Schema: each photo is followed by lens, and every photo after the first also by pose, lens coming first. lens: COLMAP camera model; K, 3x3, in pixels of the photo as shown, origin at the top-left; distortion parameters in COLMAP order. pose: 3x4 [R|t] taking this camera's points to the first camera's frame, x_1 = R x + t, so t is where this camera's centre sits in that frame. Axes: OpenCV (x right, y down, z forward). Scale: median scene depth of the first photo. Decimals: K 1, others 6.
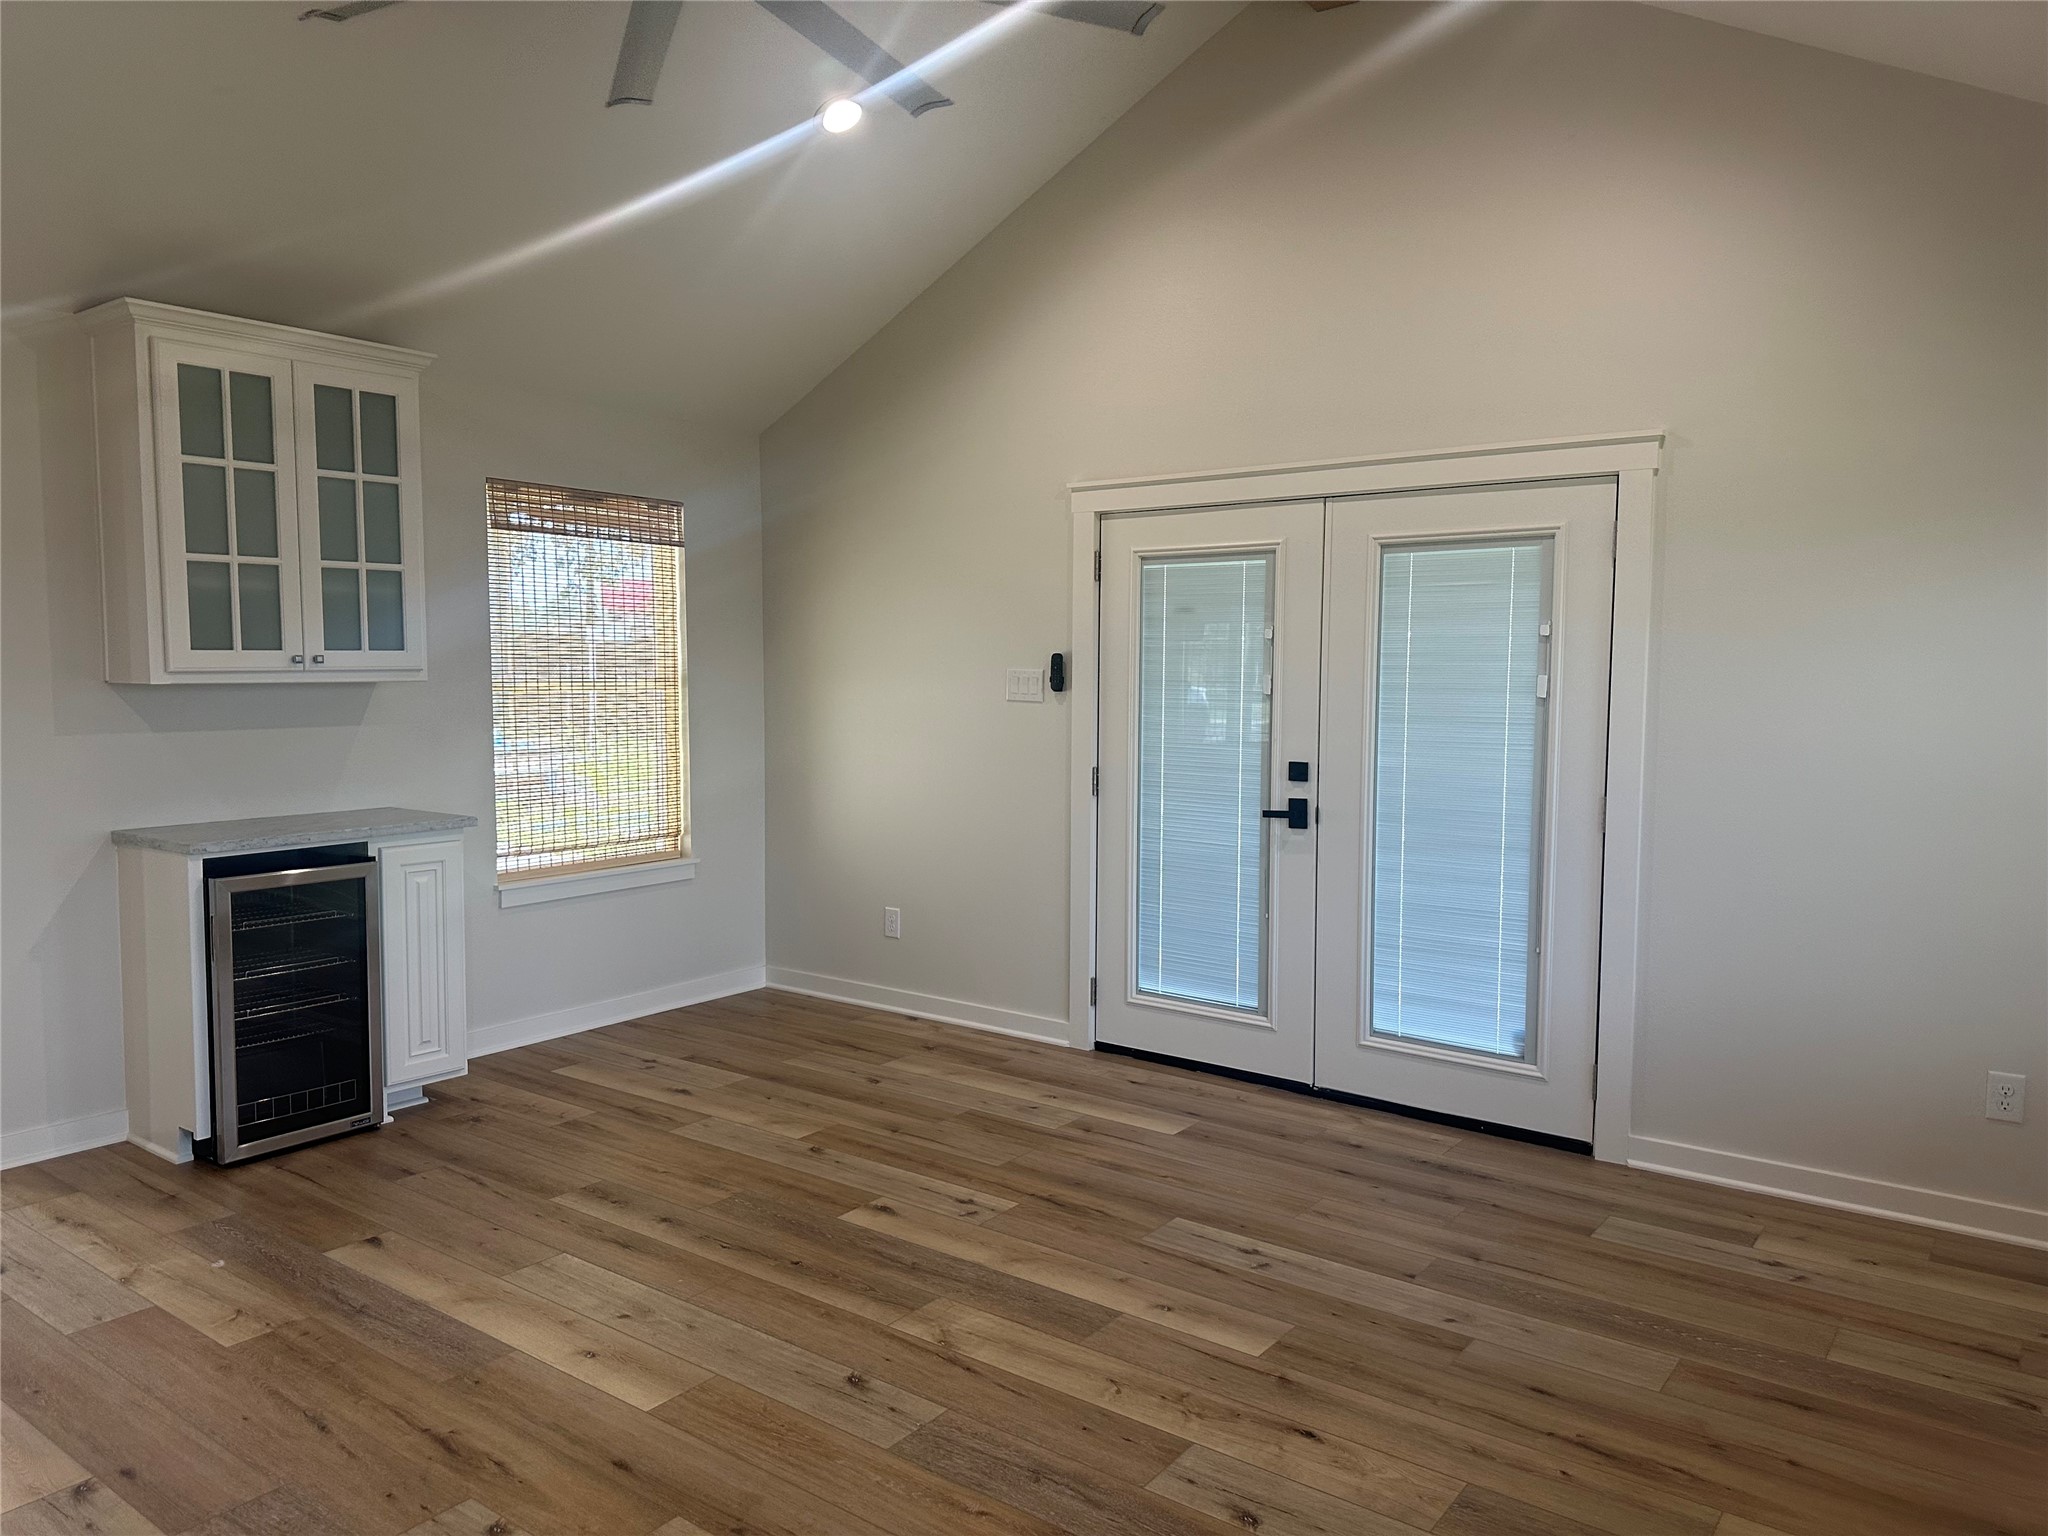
lens RADIAL K [[1429.2, 0, 1043.4], [0, 1429.2, 761.5], [0, 0, 1]] dist [0.047449, -0.050583]
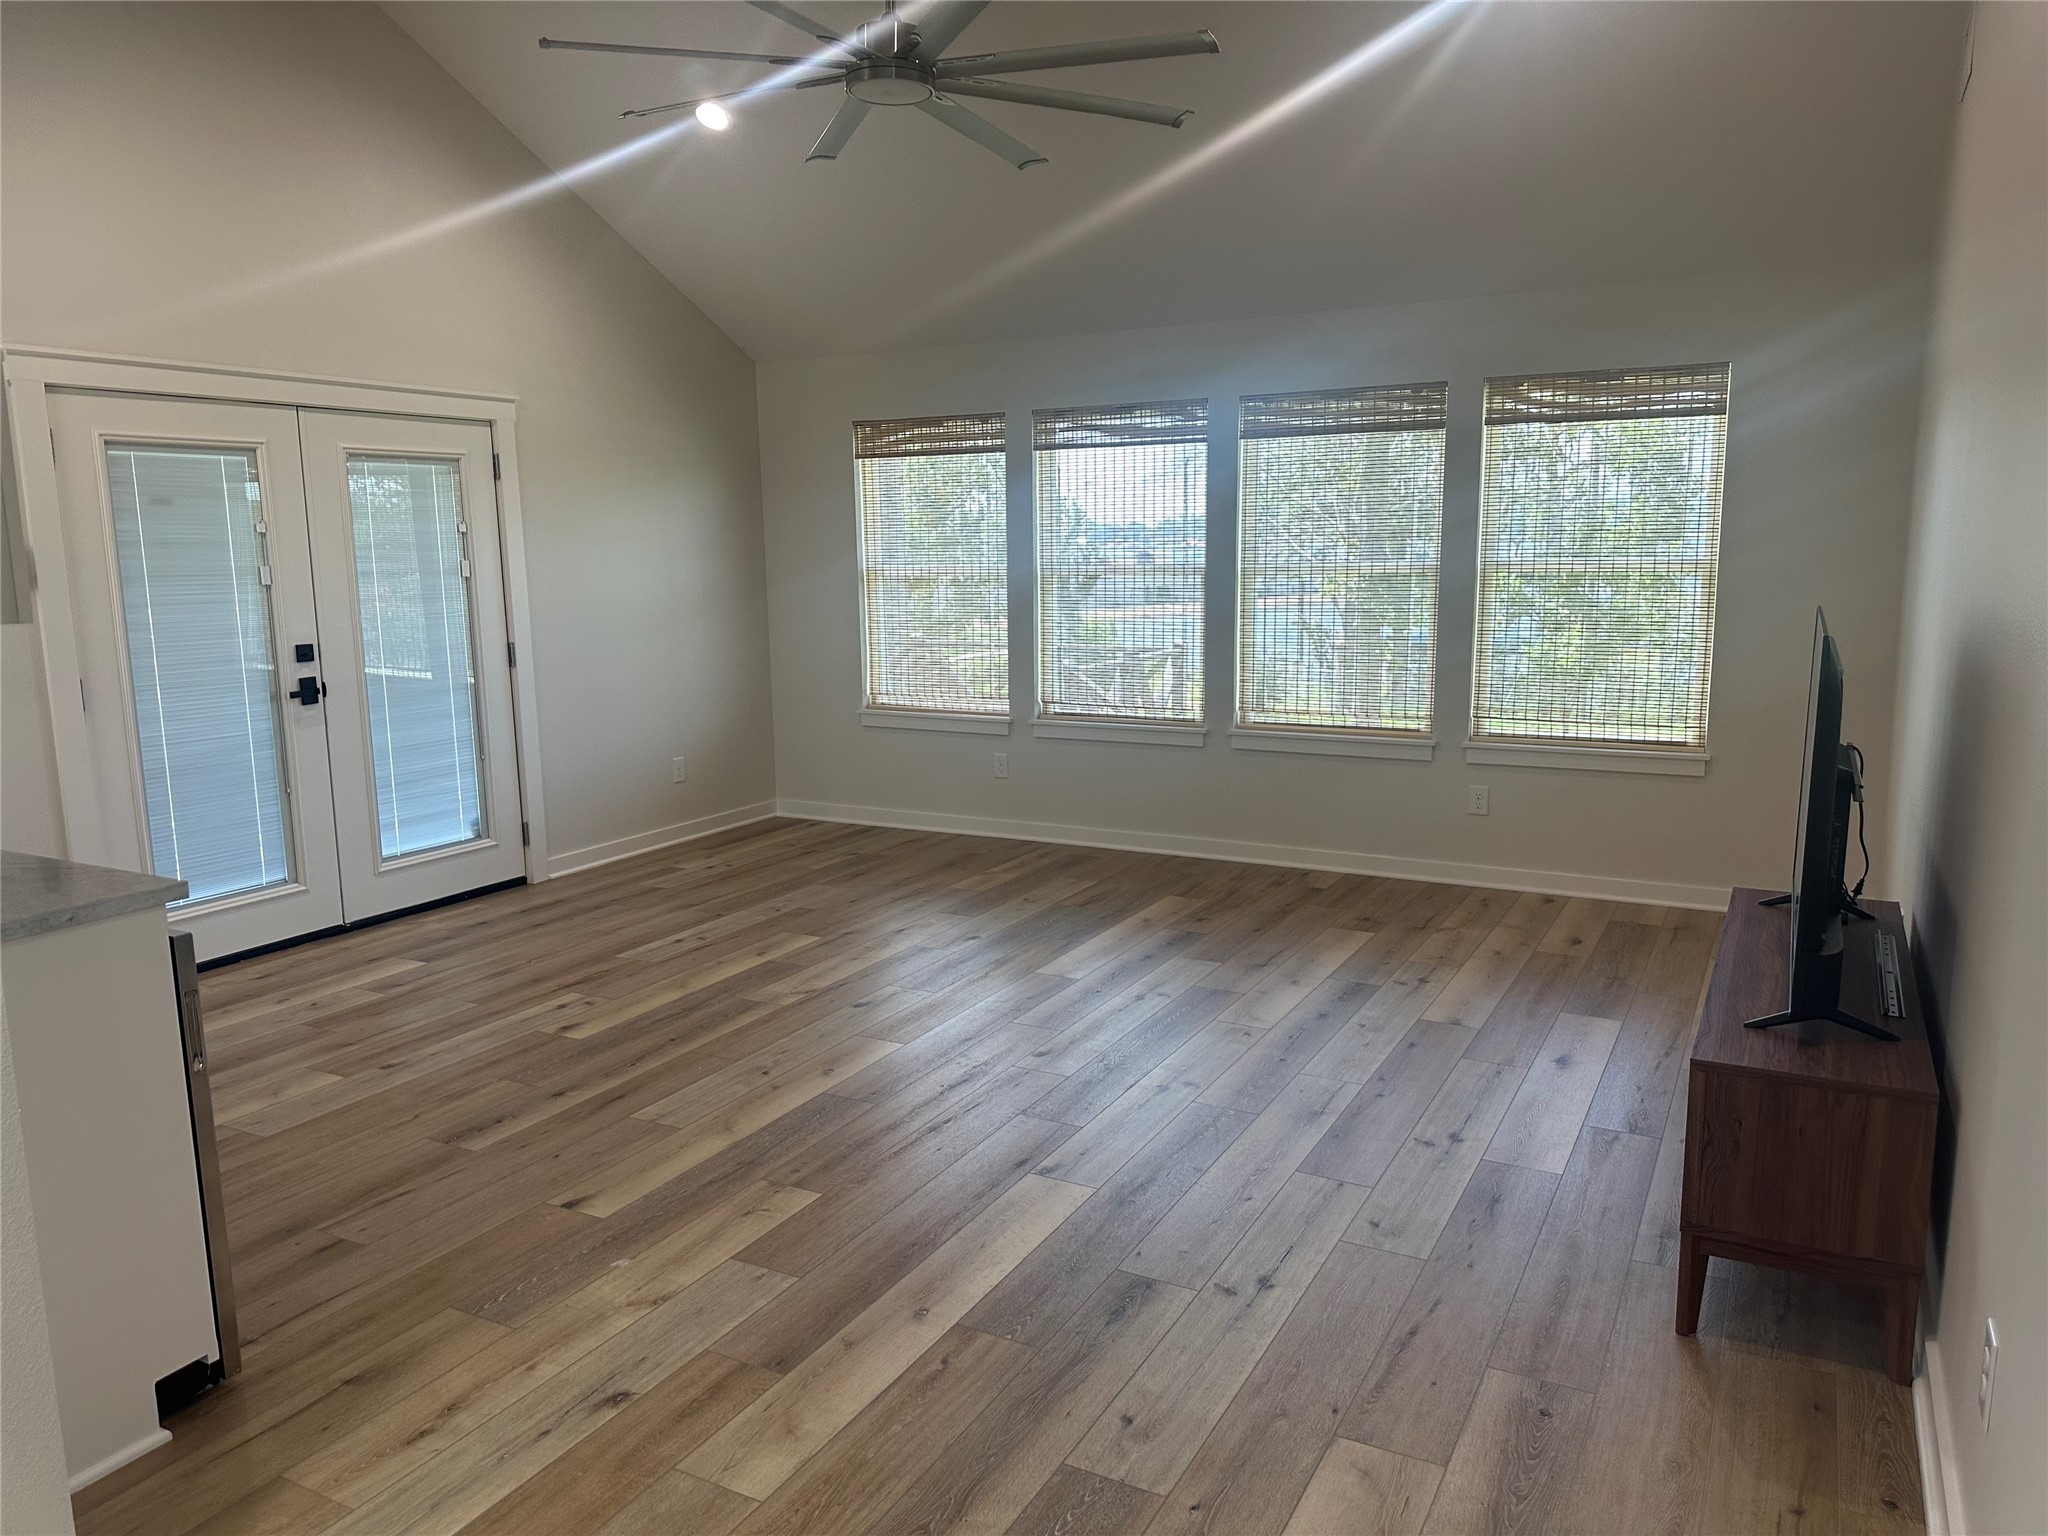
lens RADIAL K [[1429.2, 0, 1008.0], [0, 1429.2, 757.9], [0, 0, 1]] dist [0.047449, -0.050583]
pose [[-0.133035, -0.154167, 0.979048, -1.143992], [0.084249, 0.982494, 0.166157, -0.060438], [-0.987524, 0.104589, -0.117718, 0.686263]]
